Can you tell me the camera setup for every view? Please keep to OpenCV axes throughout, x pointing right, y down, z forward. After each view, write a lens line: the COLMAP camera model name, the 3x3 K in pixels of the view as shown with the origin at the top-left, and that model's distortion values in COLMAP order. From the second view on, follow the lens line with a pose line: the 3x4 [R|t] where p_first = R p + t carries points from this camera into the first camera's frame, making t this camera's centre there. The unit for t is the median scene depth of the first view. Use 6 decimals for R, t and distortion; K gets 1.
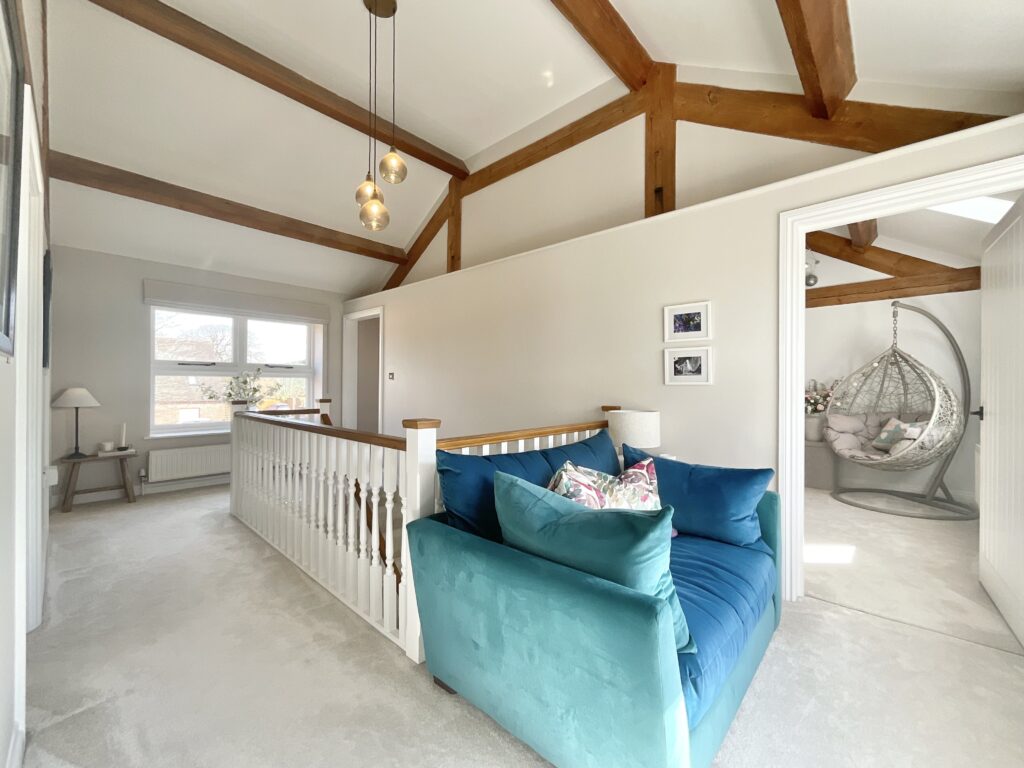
lens RADIAL K [[409.0, 0, 530.2], [0, 409.0, 385.0], [0, 0, 1]] dist [0.014100, 0.000138]
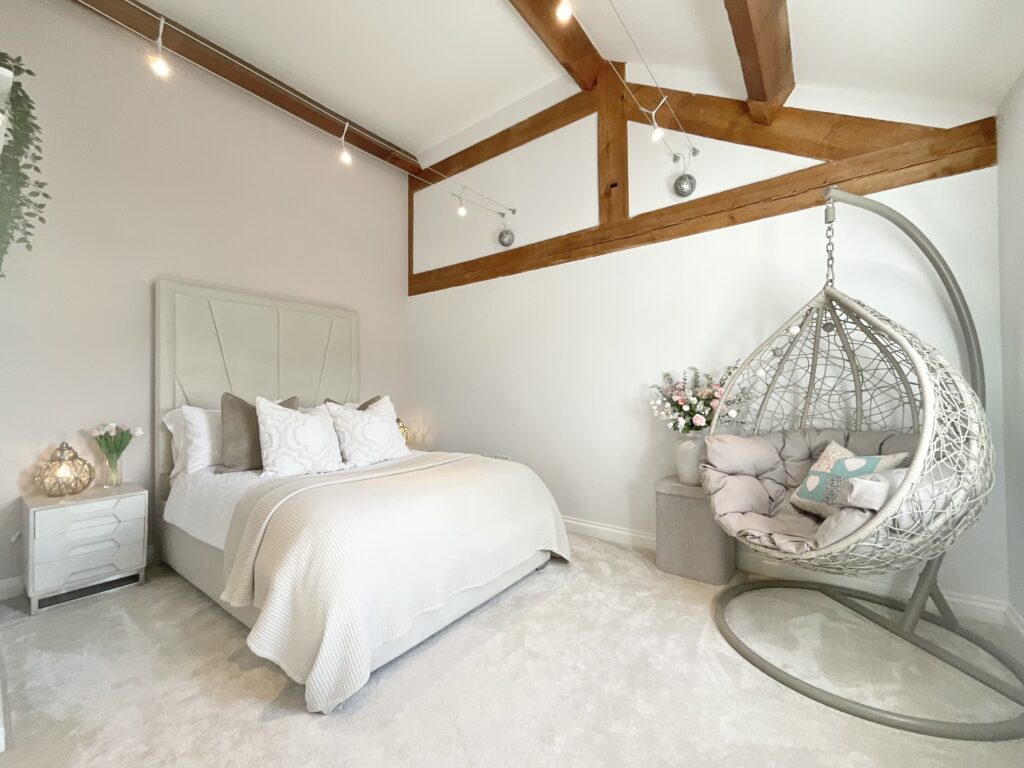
lens RADIAL K [[417.5, 0, 512.0], [0, 417.5, 384.0], [0, 0, 1]] dist [-0.009798, 0.000289]
pose [[0.999772, -0.010750, 0.018429, 0.486088], [0.011350, 0.999398, -0.032785, 0.024813], [-0.018065, 0.032986, 0.999293, 0.513725]]
